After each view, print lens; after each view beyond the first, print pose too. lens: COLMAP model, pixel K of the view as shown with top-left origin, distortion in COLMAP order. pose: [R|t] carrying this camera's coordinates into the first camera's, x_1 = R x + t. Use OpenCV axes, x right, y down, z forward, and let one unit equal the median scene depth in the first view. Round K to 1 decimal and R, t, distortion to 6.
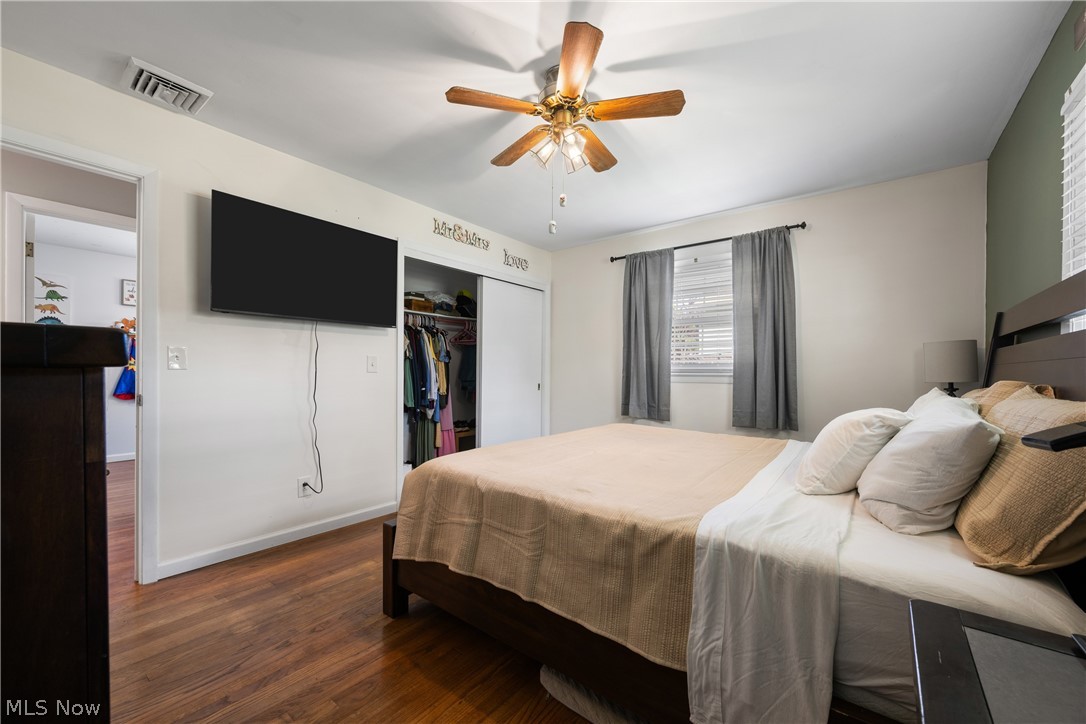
lens RADIAL K [[432.7, 0, 543.4], [0, 432.7, 369.7], [0, 0, 1]] dist [-0.006572, 0.002466]
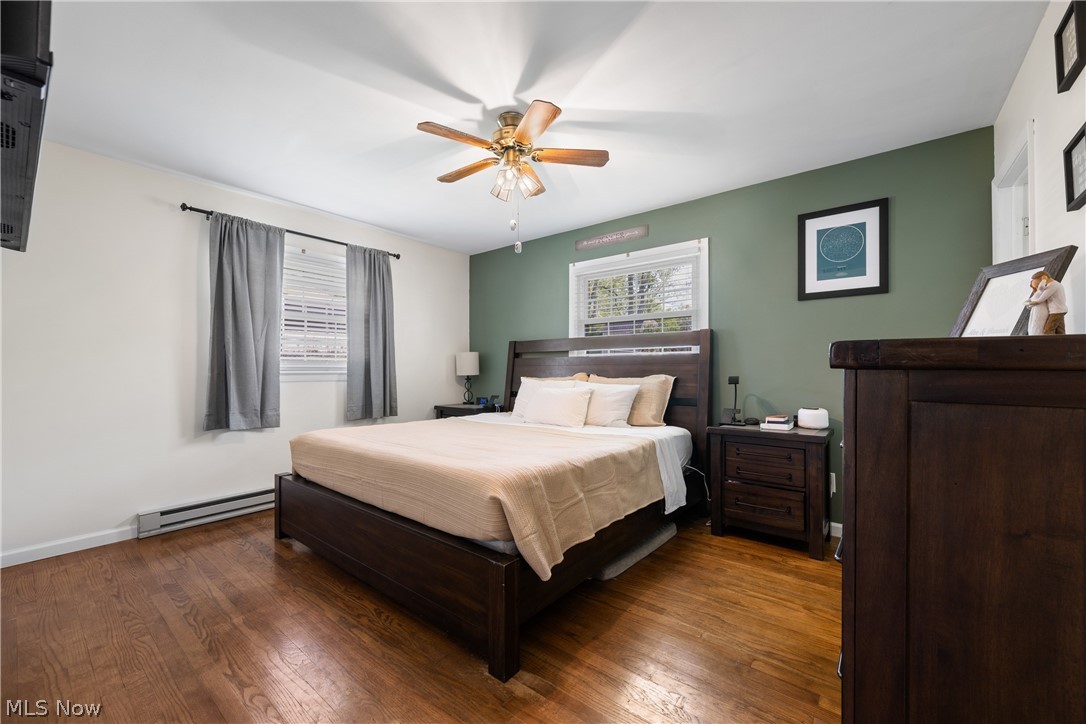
lens RADIAL K [[432.7, 0, 544.2], [0, 432.7, 365.3], [0, 0, 1]] dist [-0.006572, 0.002466]
pose [[-0.002356, 0.008063, 0.999965, -0.628113], [-0.002160, 0.999965, -0.008068, 0.001495], [-0.999995, -0.002179, -0.002339, 0.511808]]
